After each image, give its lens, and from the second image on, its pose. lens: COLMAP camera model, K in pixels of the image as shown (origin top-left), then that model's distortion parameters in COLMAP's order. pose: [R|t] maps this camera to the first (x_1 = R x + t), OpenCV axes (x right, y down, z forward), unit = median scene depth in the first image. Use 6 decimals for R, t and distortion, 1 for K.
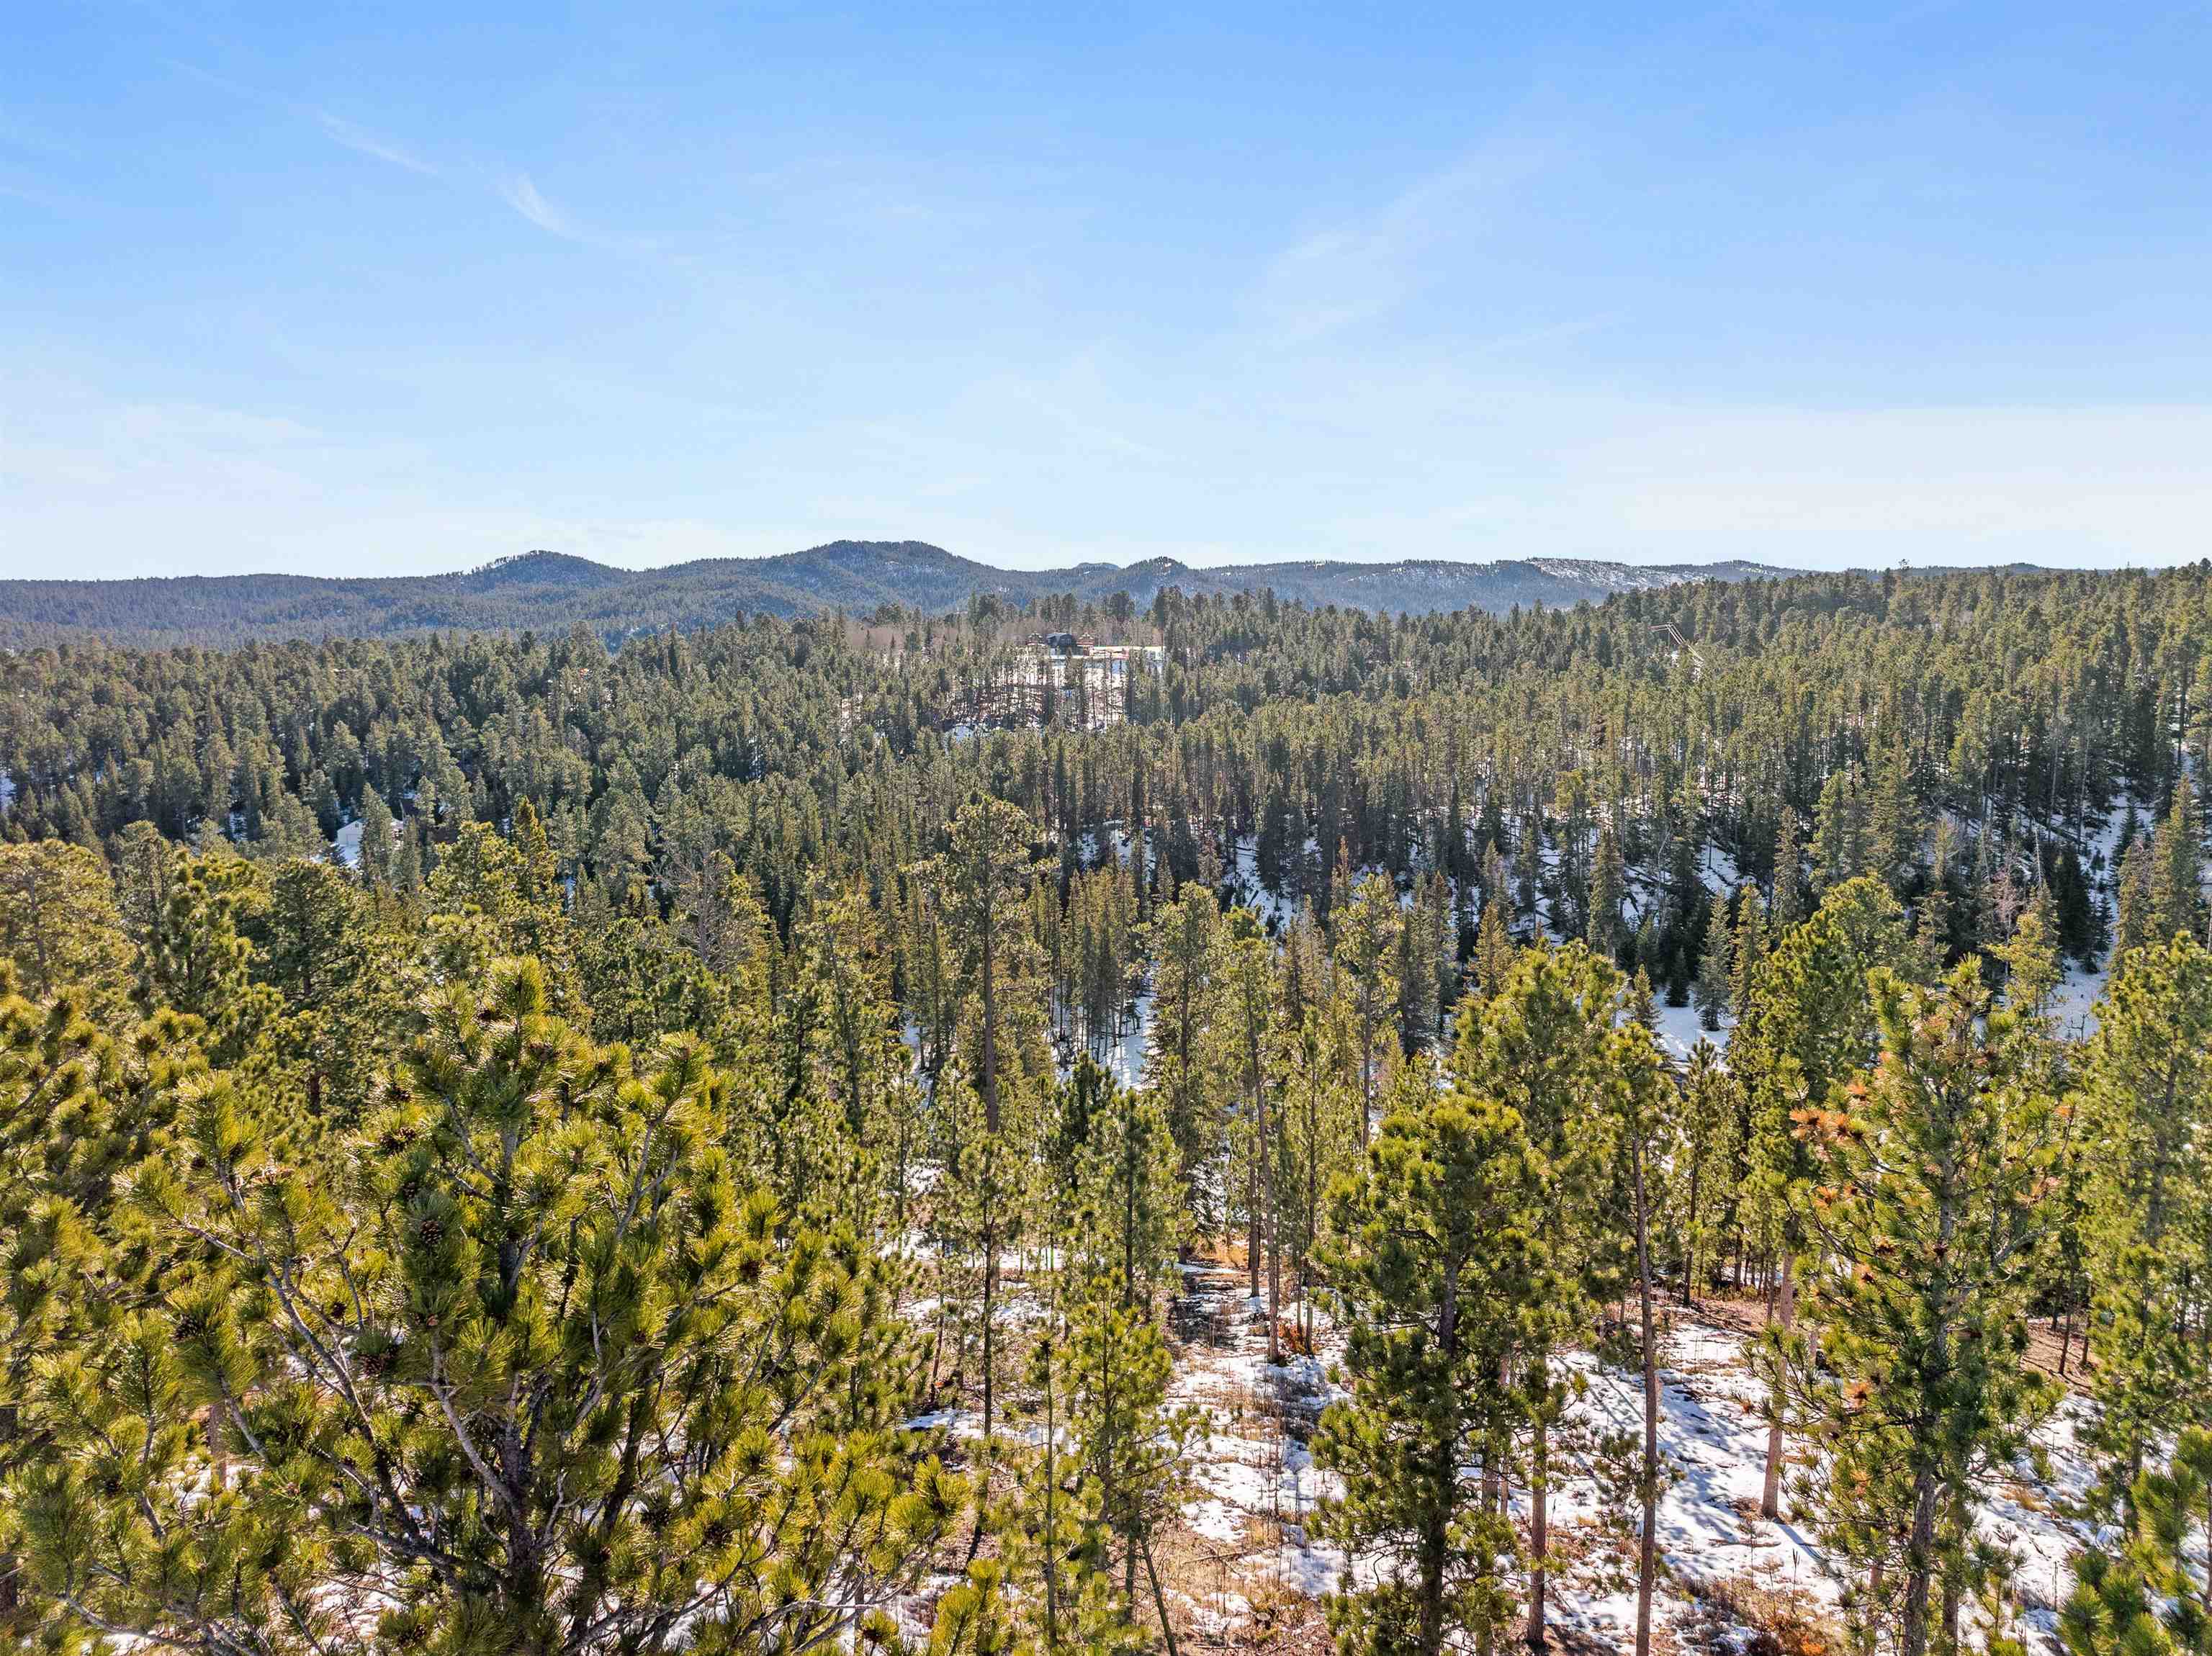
lens RADIAL K [[1583.3, 0, 1167.6], [0, 1583.3, 791.8], [0, 0, 1]] dist [-0.049496, 0.006031]
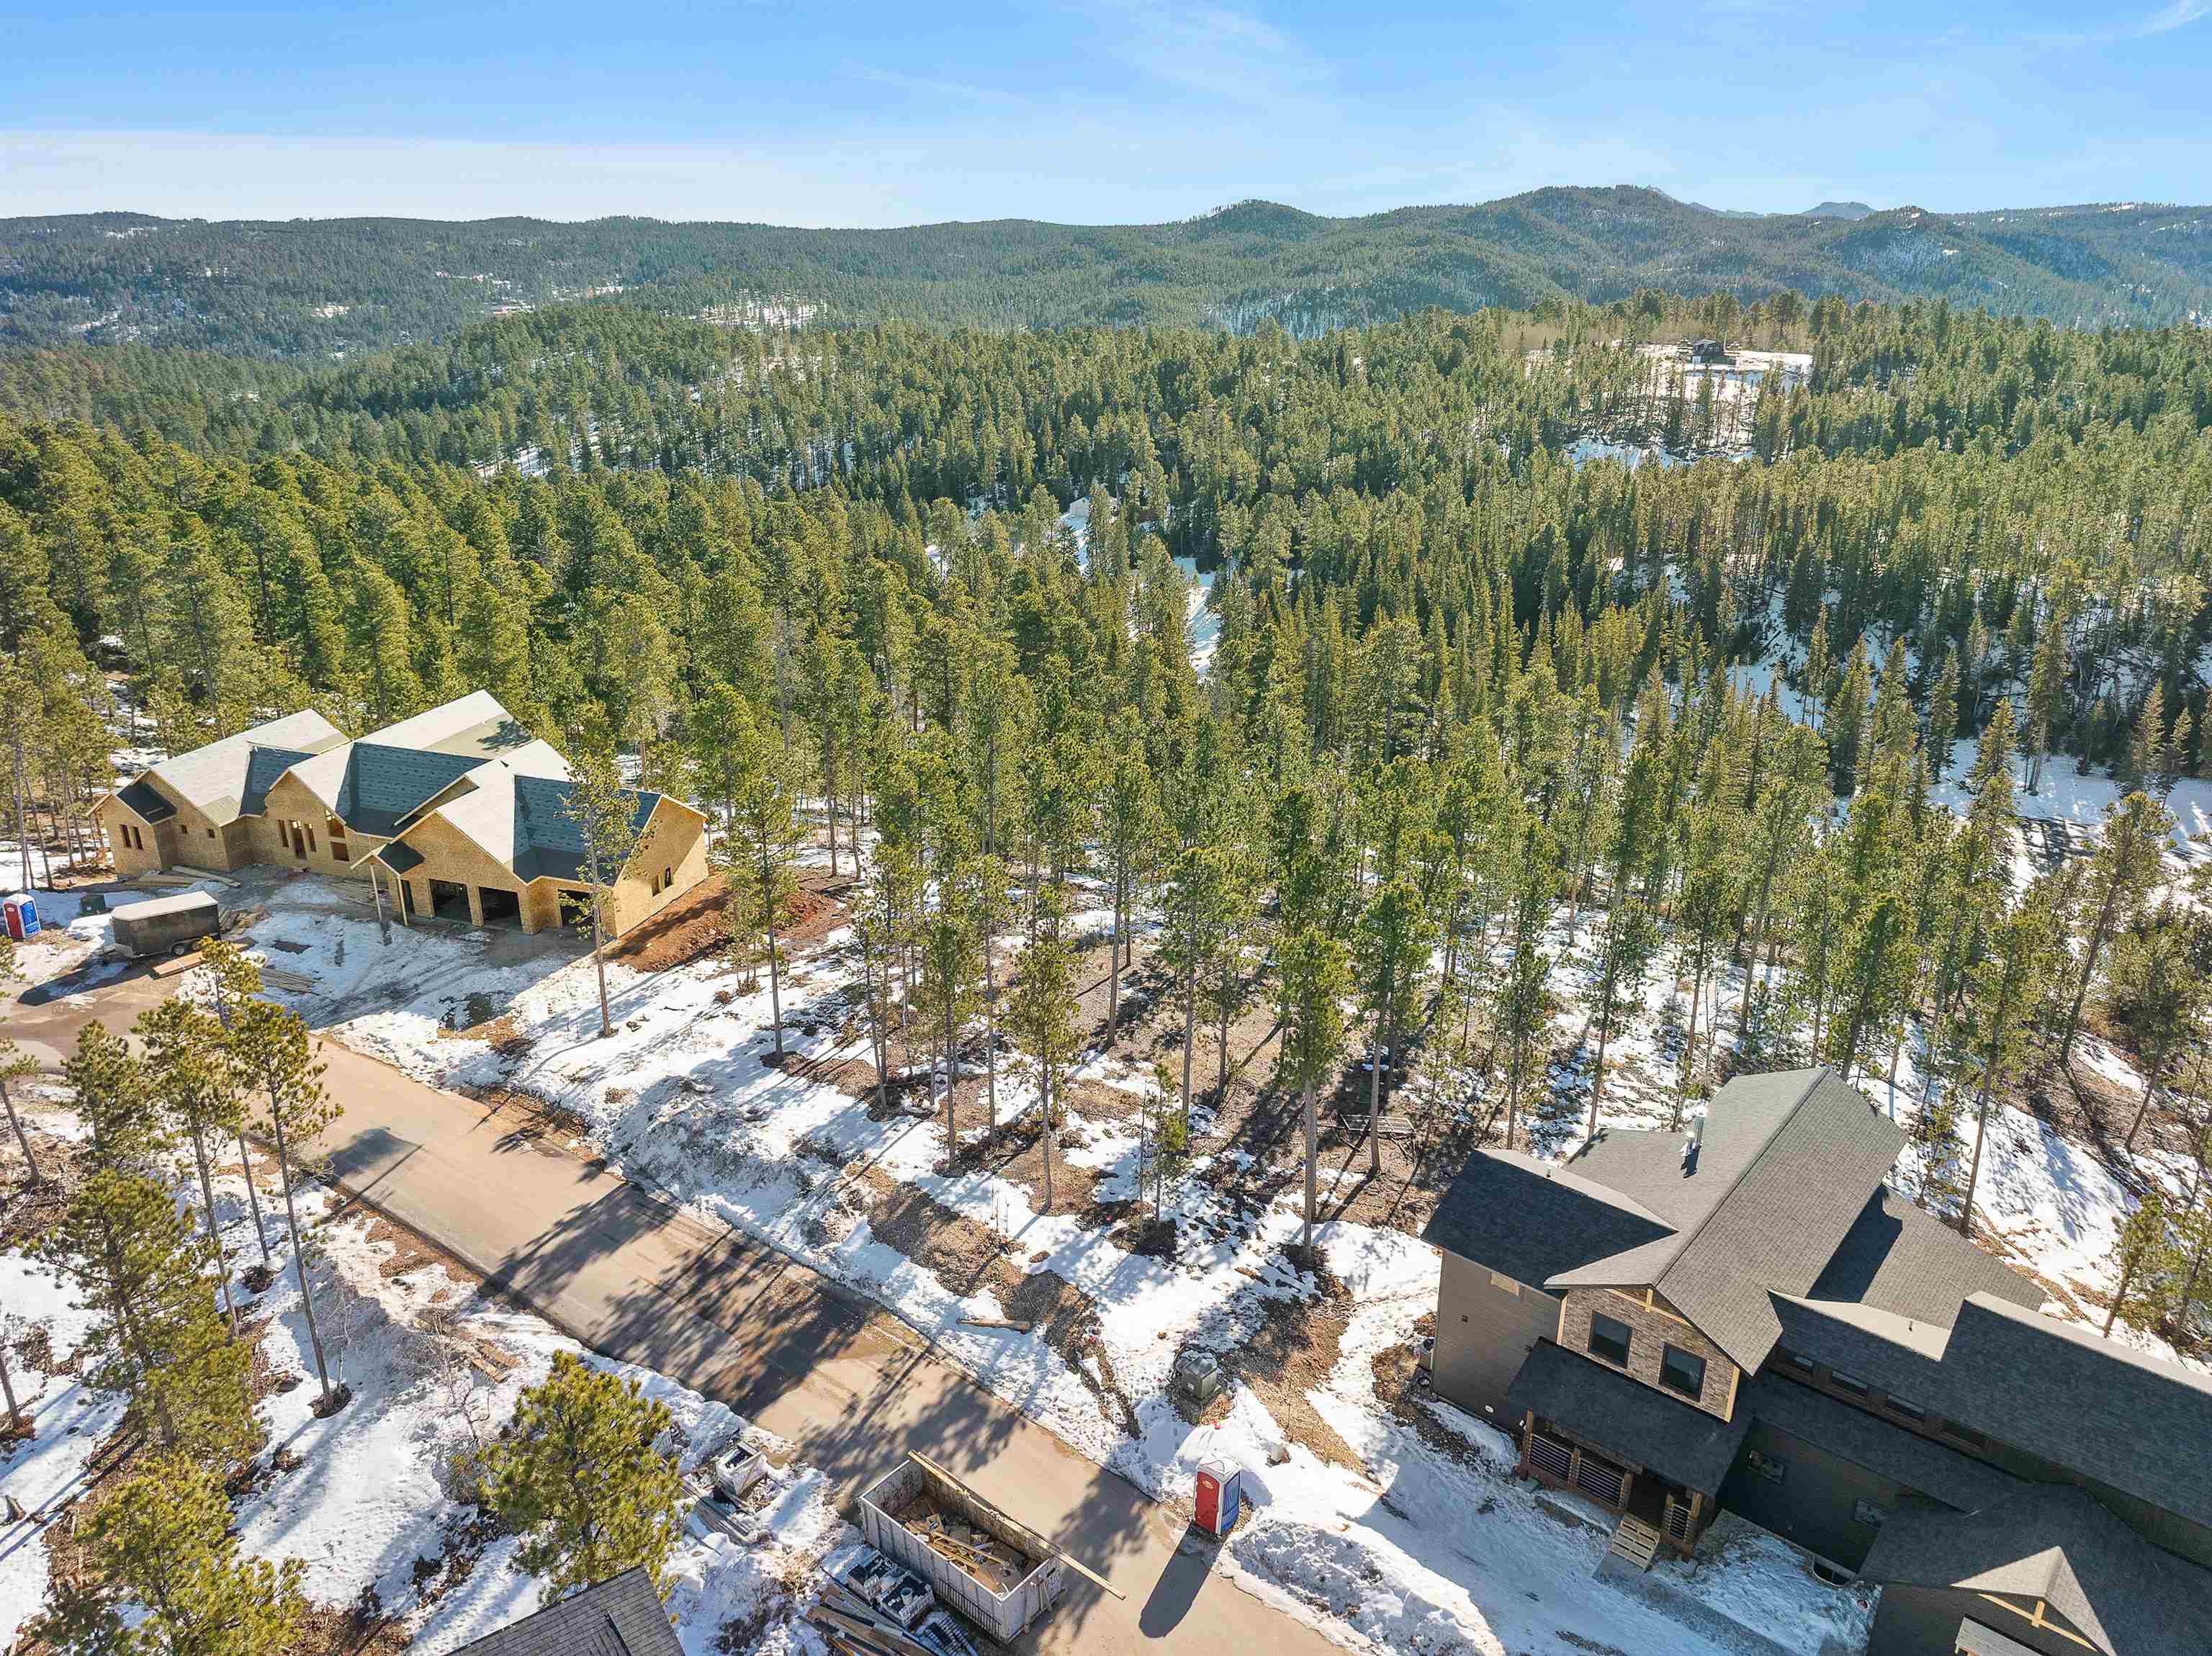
lens RADIAL K [[1523.1, 0, 1114.5], [0, 1523.1, 841.6], [0, 0, 1]] dist [-0.041462, 0.008280]
pose [[0.895969, 0.157414, -0.415285, 0.067616], [-0.049106, 0.964458, 0.259633, -0.034093], [0.441394, -0.212230, 0.871854, -0.139782]]
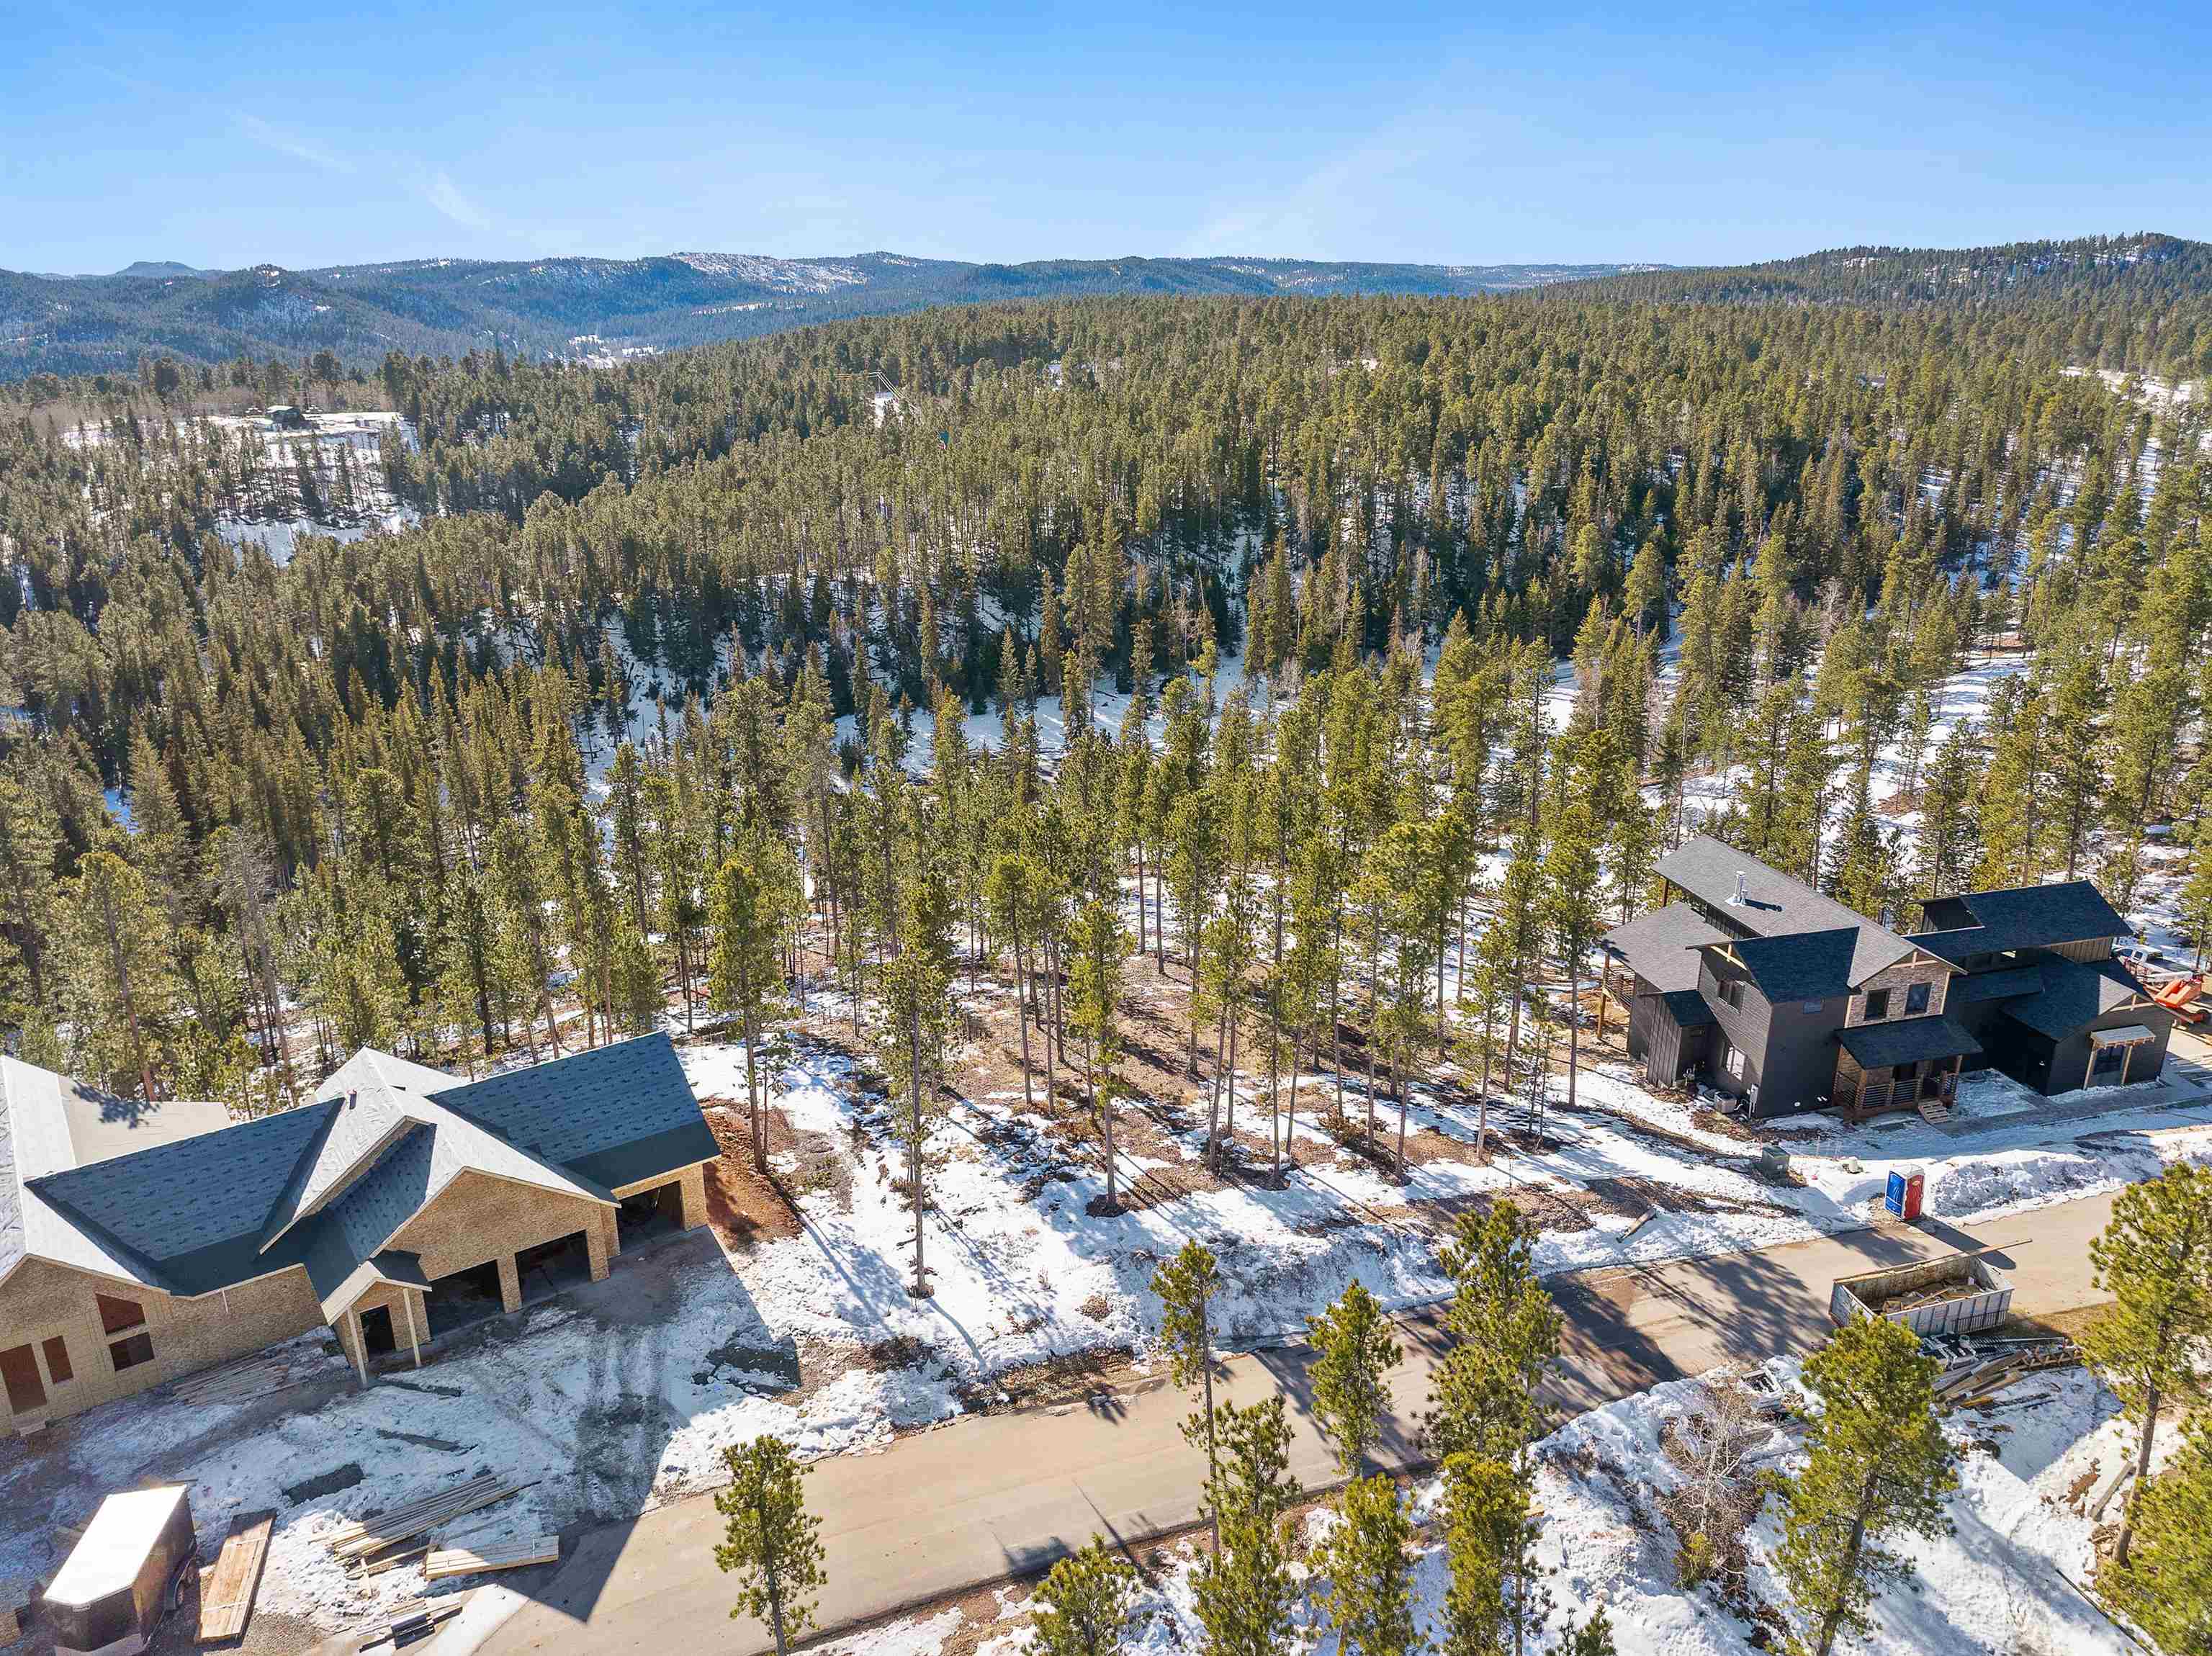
lens RADIAL K [[1523.1, 0, 1114.5], [0, 1523.1, 841.6], [0, 0, 1]] dist [-0.041462, 0.008280]
pose [[0.884431, -0.171664, 0.433951, -0.095103], [0.071404, 0.968716, 0.237680, -0.036208], [-0.461176, -0.179225, 0.869019, -0.139420]]
